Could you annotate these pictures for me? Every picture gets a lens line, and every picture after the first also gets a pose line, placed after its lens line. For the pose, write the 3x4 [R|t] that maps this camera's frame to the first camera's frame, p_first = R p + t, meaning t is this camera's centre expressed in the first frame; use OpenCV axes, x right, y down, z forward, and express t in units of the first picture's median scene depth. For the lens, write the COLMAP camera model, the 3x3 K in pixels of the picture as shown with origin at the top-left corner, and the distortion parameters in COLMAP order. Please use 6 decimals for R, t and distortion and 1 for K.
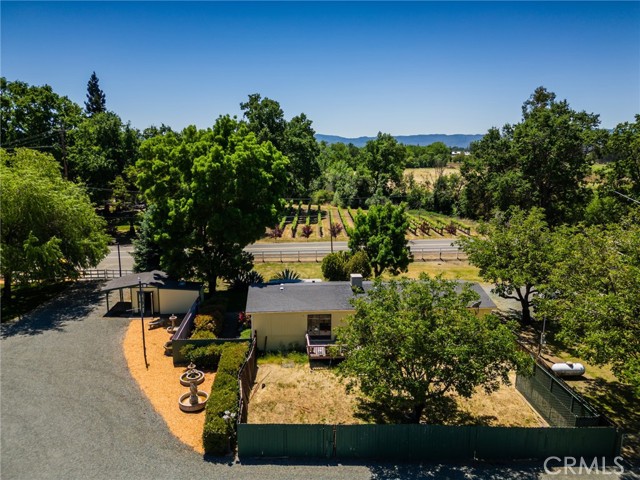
lens RADIAL K [[447.5, 0, 319.1], [0, 447.5, 238.5], [0, 0, 1]] dist [0.068476, -0.060057]
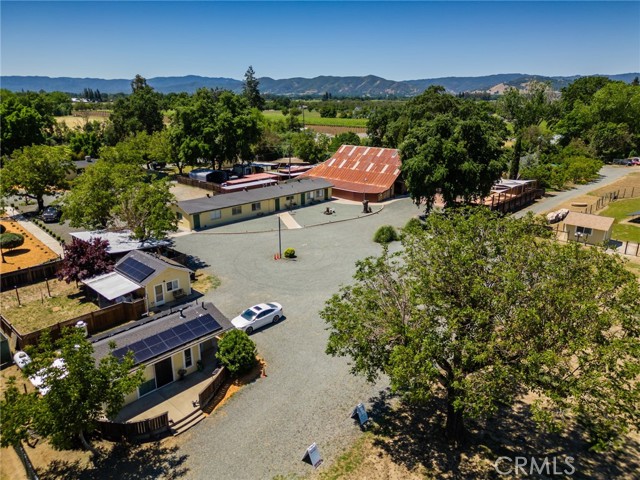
lens RADIAL K [[447.5, 0, 322.6], [0, 447.5, 236.9], [0, 0, 1]] dist [0.068476, -0.060057]
pose [[0.706491, -0.214309, 0.674494, -0.756322], [0.139109, 0.976508, 0.164561, 0.257583], [-0.693916, -0.022433, 0.719706, -1.754571]]
